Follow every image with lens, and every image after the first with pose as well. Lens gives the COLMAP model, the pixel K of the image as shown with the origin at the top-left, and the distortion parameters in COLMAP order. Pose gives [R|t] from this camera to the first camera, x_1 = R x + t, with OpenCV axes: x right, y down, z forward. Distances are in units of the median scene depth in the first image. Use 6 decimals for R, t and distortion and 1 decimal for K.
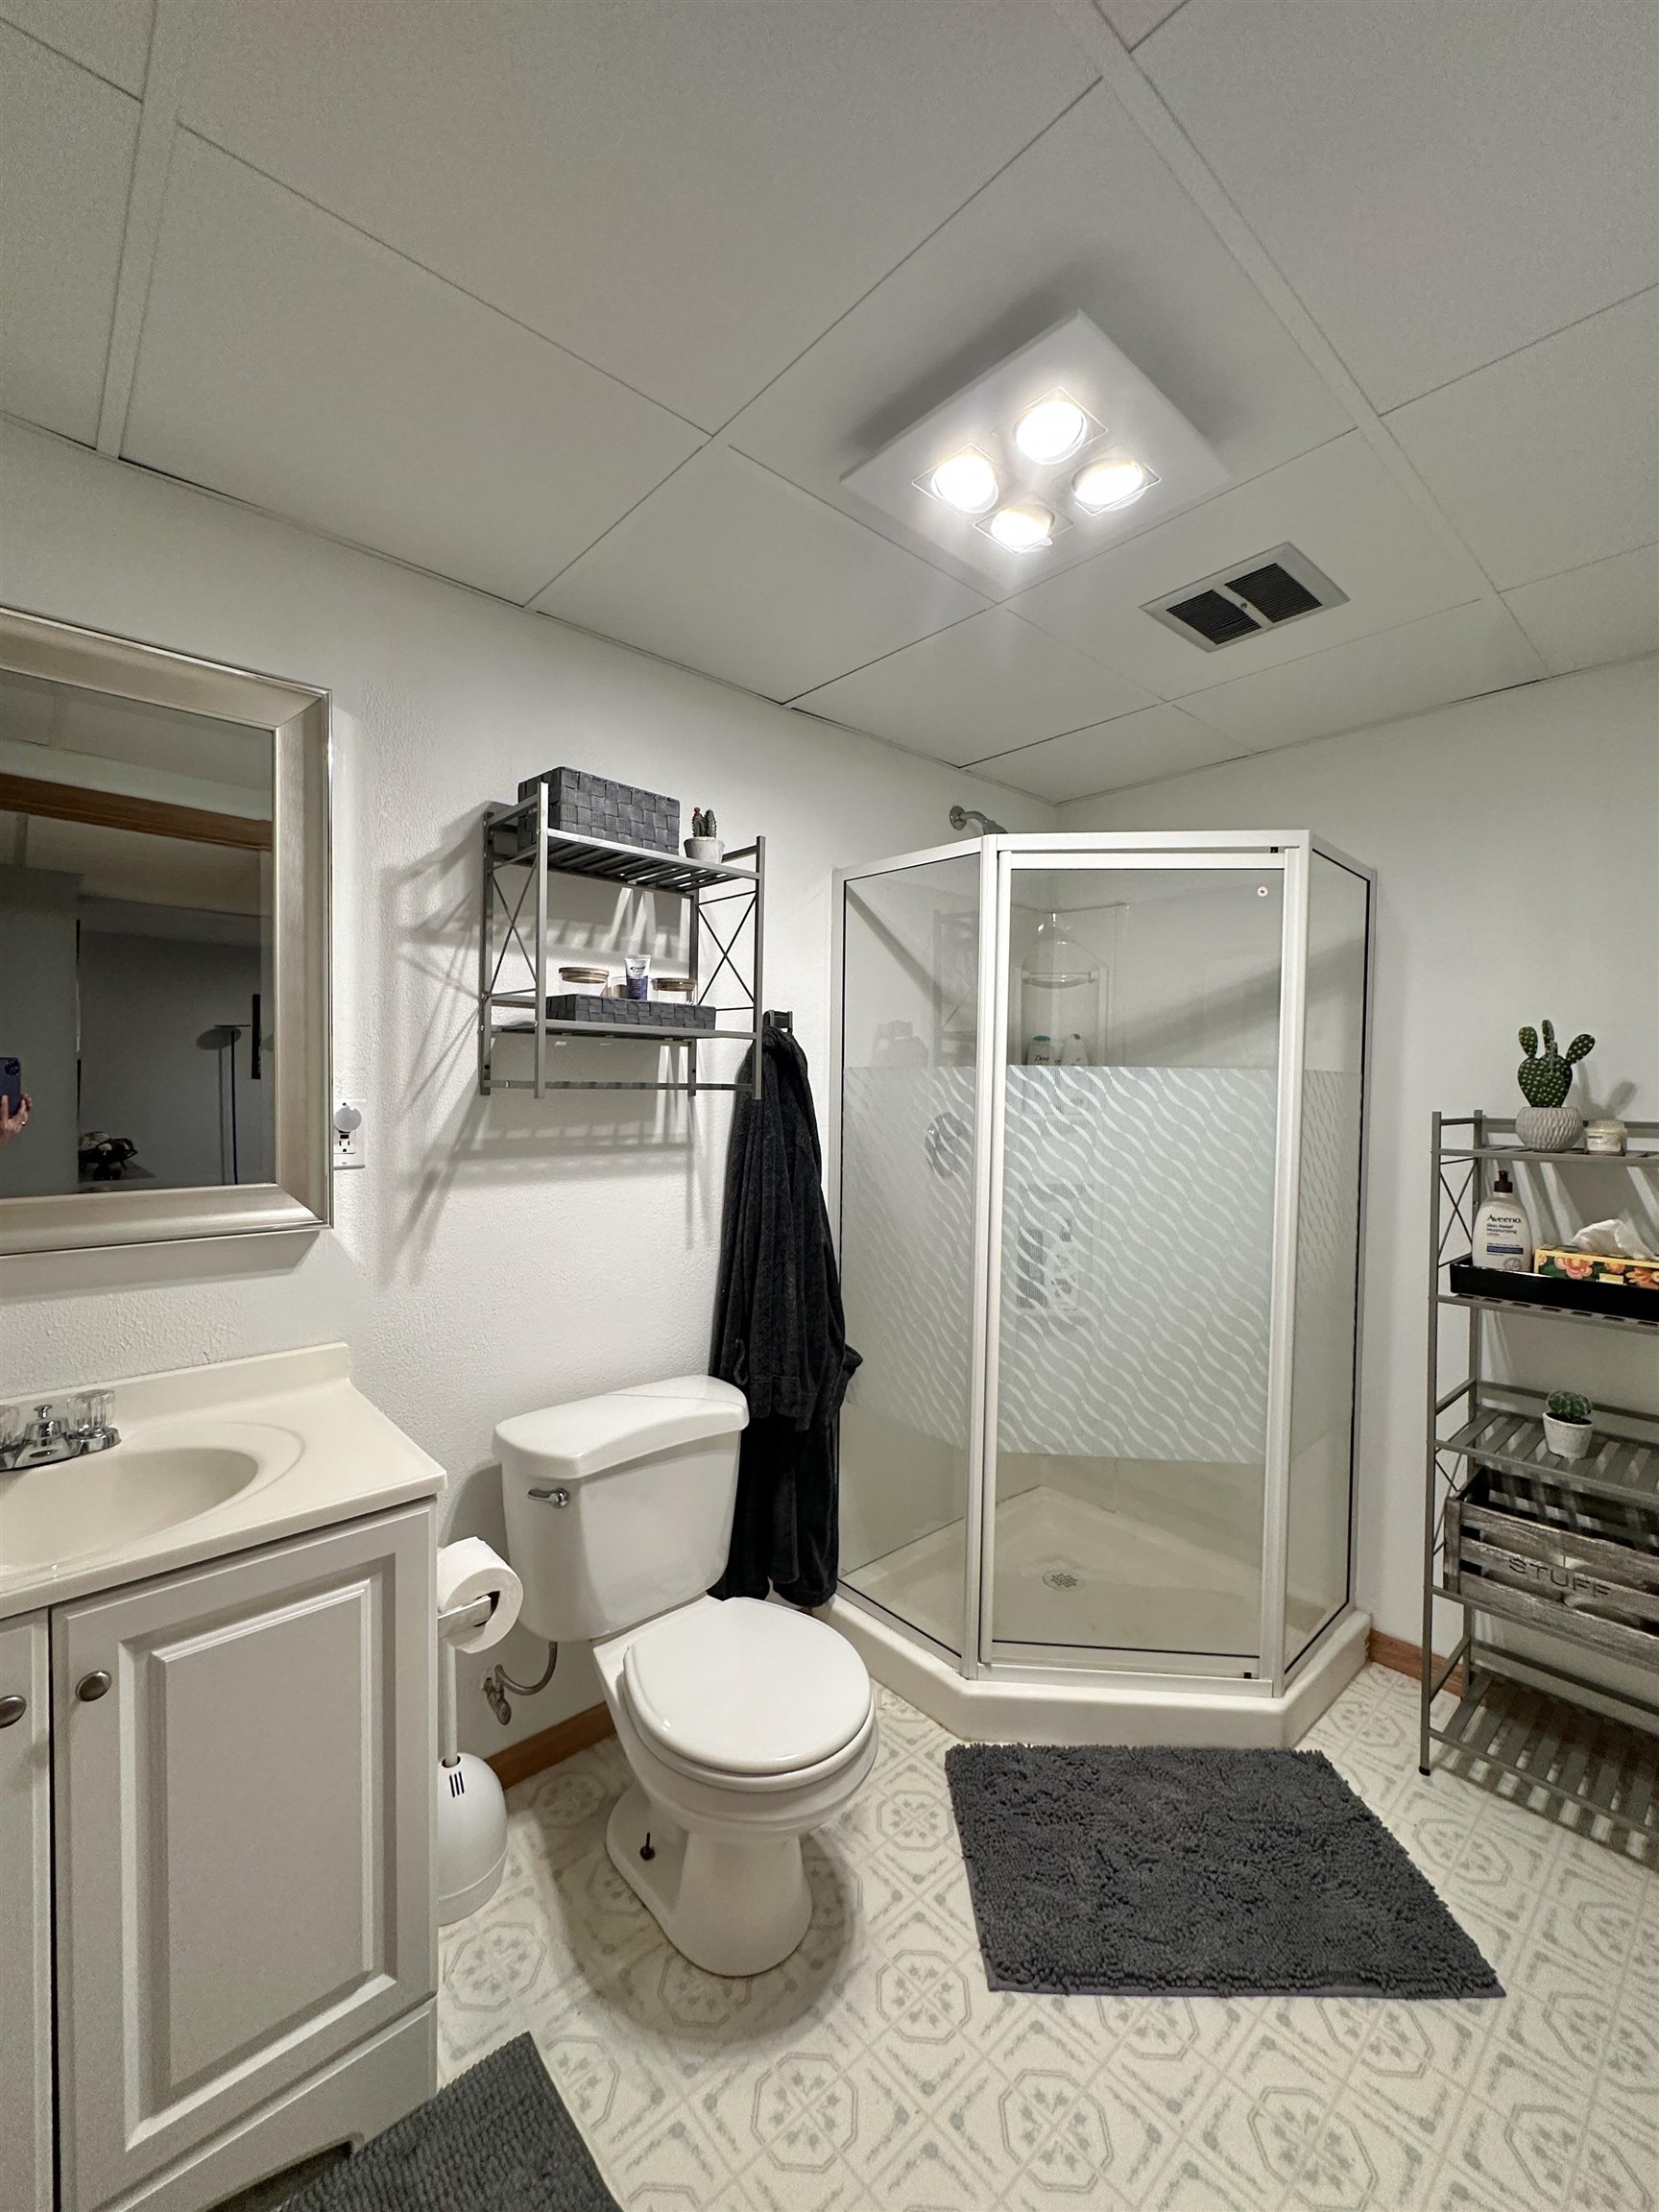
lens RADIAL K [[881.0, 0, 861.8], [0, 881.0, 1110.2], [0, 0, 1]] dist [-0.004898, 0.001557]
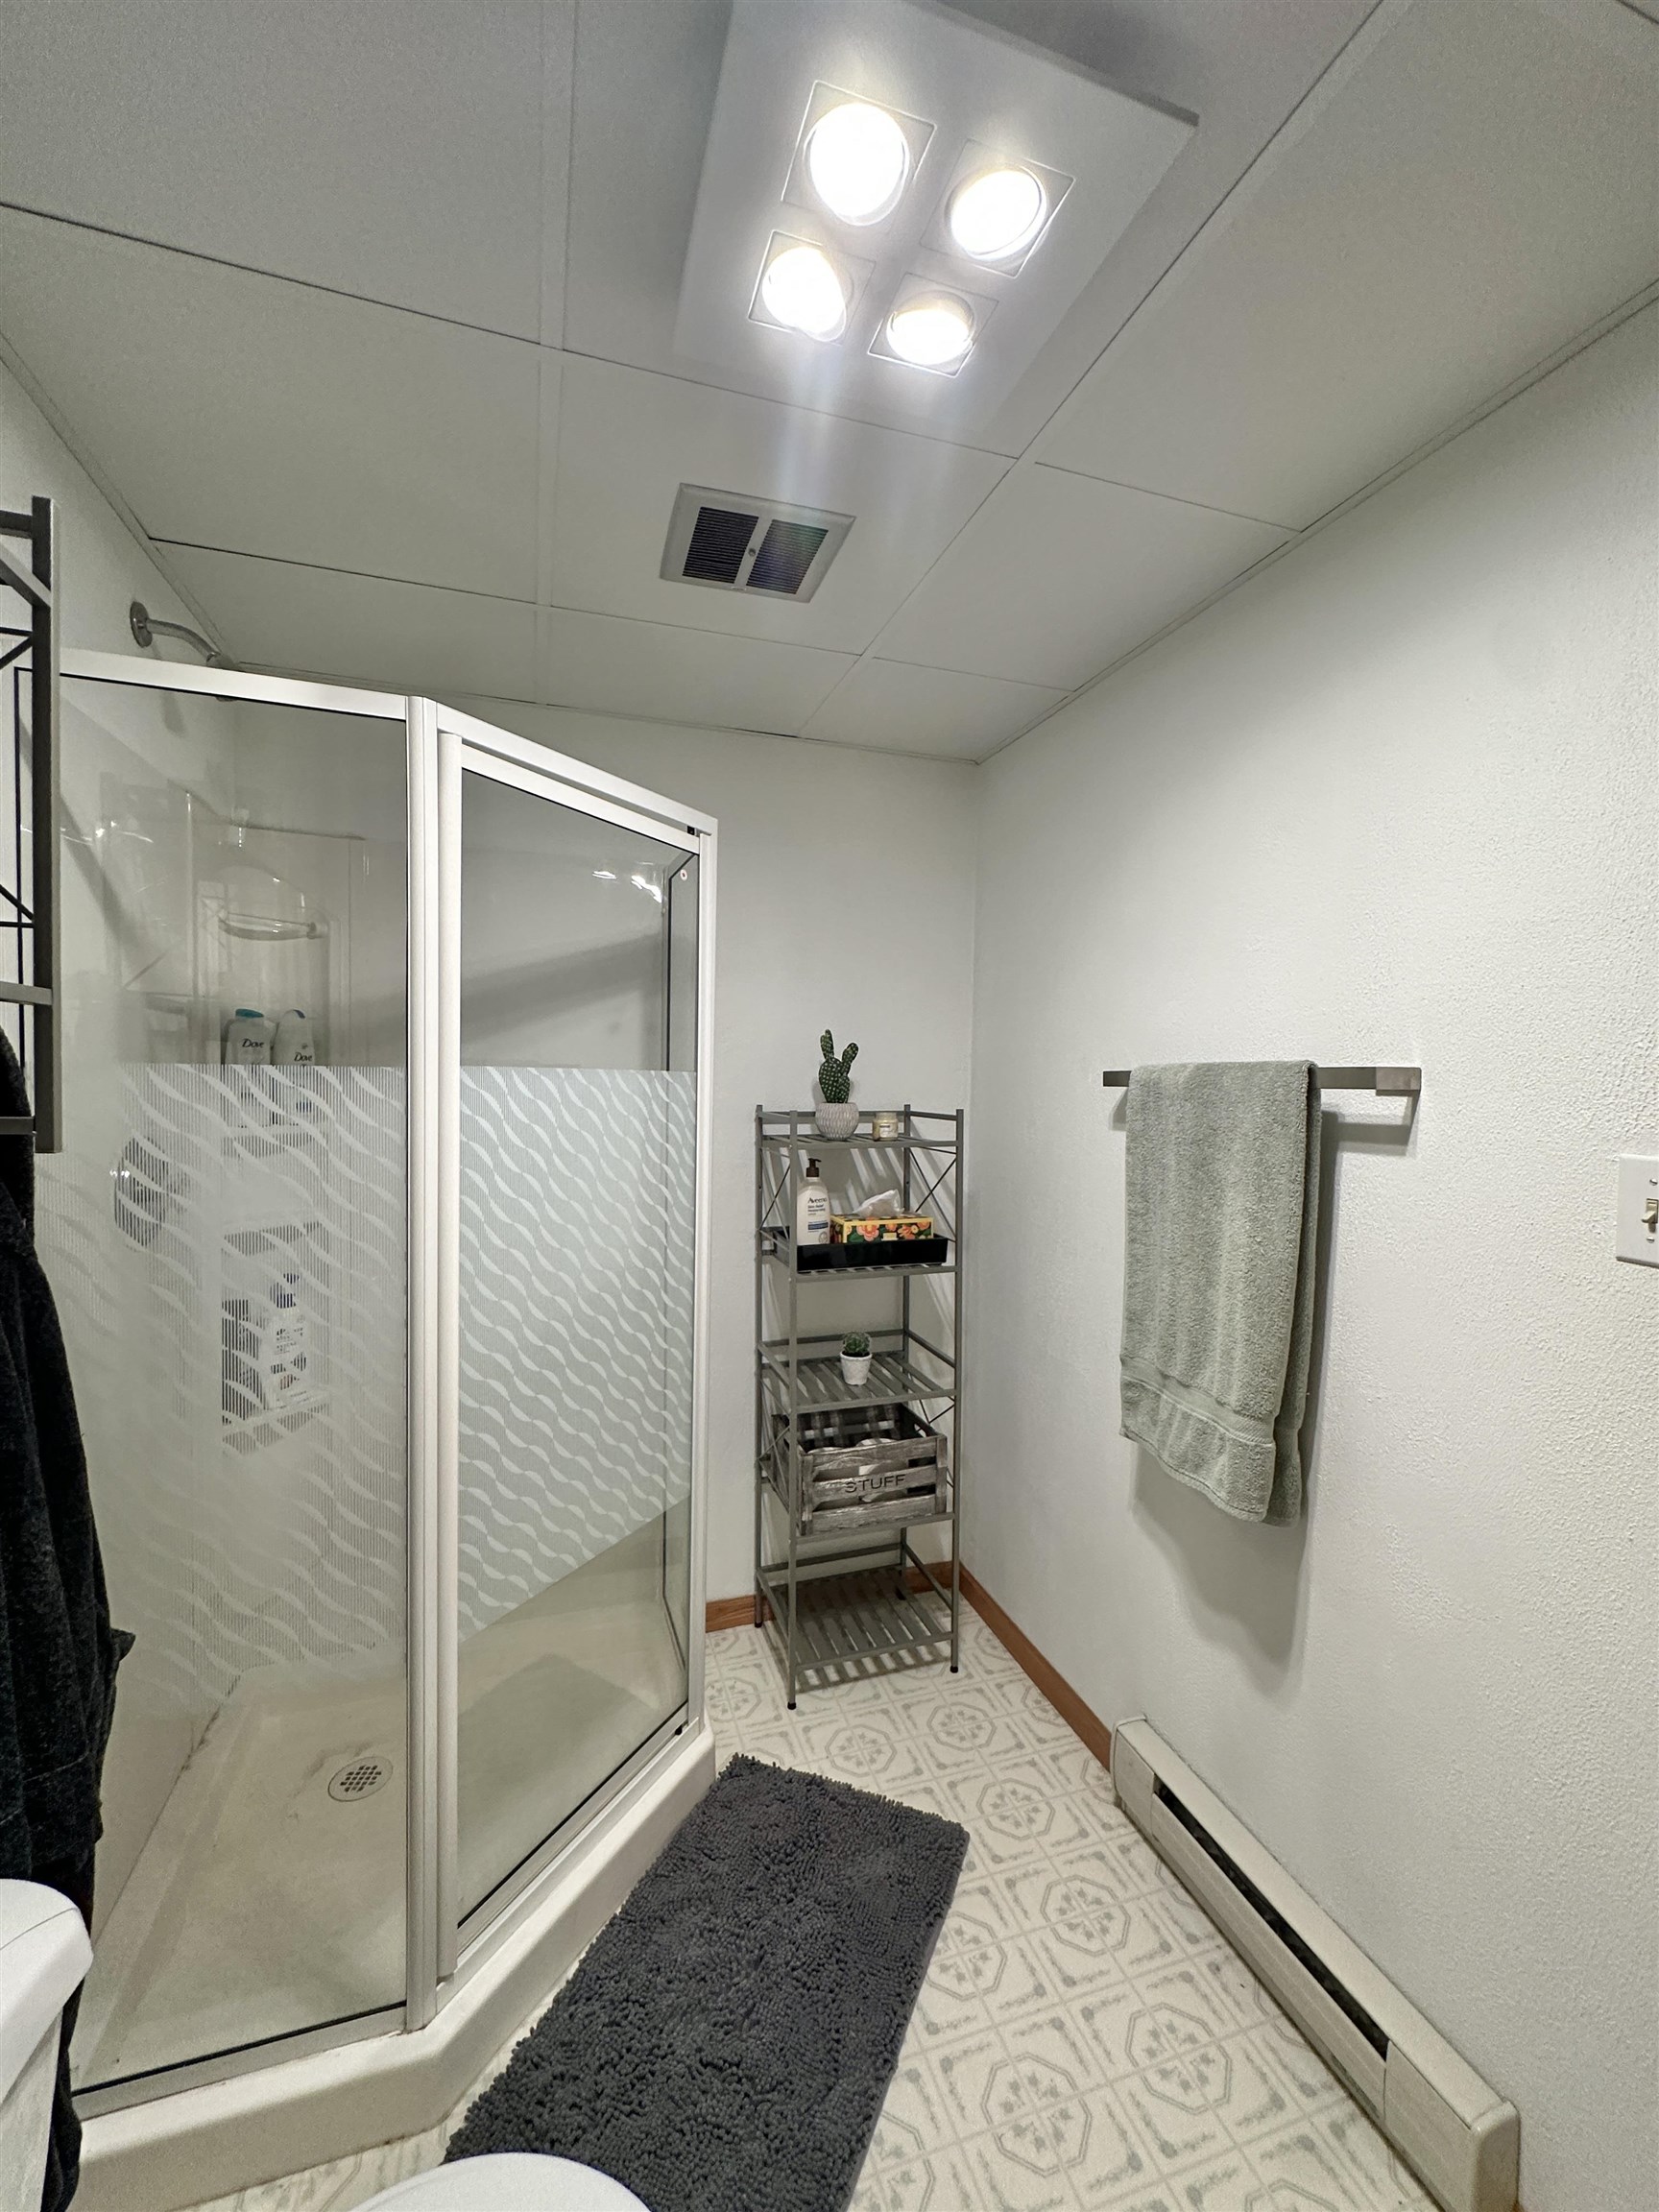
lens RADIAL K [[881.0, 0, 861.8], [0, 881.0, 1110.2], [0, 0, 1]] dist [-0.004898, 0.001557]
pose [[0.439528, -0.039591, 0.897356, -0.293847], [0.018449, 0.999215, 0.035049, -0.035685], [-0.898039, 0.001150, 0.439914, 0.445917]]
